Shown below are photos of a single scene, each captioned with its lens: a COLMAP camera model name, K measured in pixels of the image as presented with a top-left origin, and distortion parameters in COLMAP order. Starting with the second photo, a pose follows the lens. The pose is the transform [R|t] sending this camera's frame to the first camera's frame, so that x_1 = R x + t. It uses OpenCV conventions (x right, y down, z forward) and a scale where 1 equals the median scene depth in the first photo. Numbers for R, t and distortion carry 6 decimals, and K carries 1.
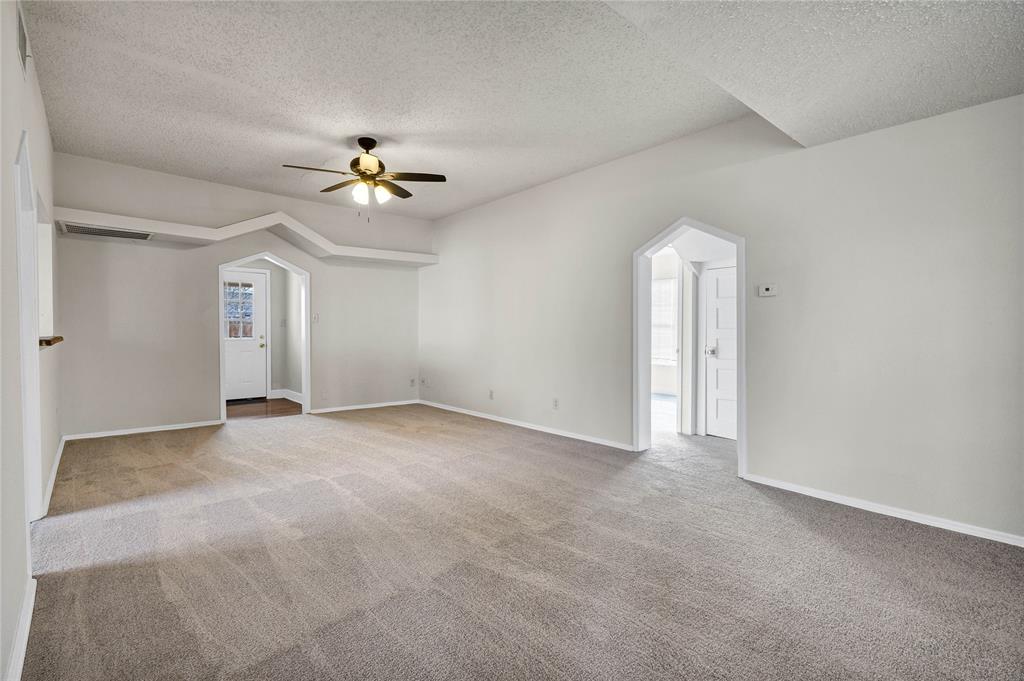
lens RADIAL K [[472.4, 0, 512.2], [0, 472.4, 340.8], [0, 0, 1]] dist [0.001538, -0.000130]
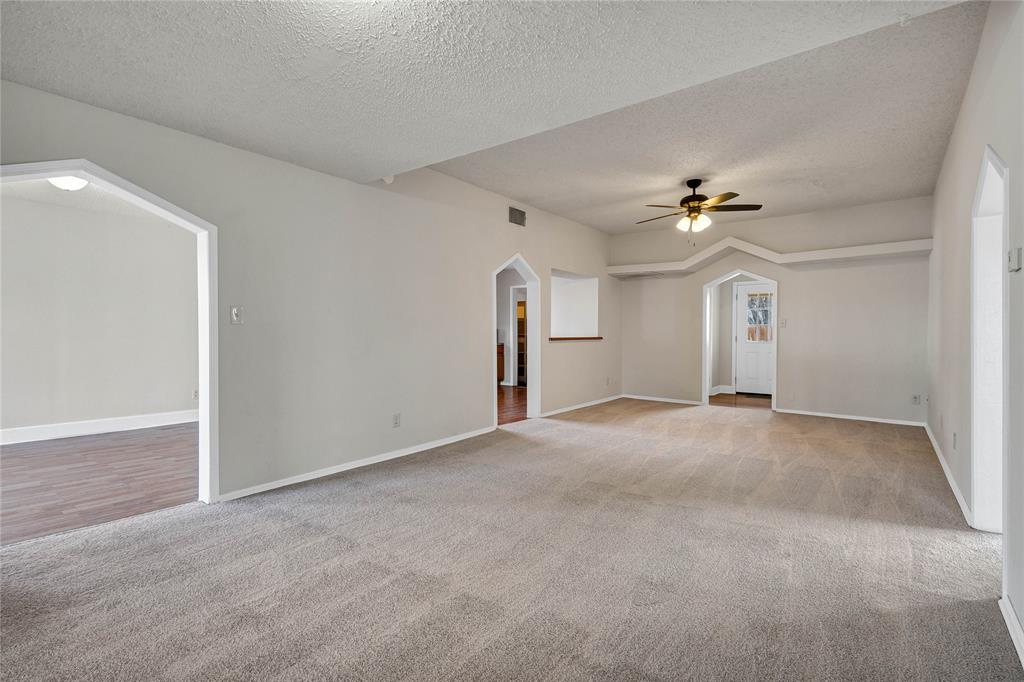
lens RADIAL K [[472.4, 0, 509.6], [0, 472.4, 338.8], [0, 0, 1]] dist [0.001538, -0.000130]
pose [[0.179627, 0.008713, -0.983696, 0.566719], [-0.027585, 0.999612, 0.003816, 0.001097], [0.983348, 0.026450, 0.179798, 0.211769]]
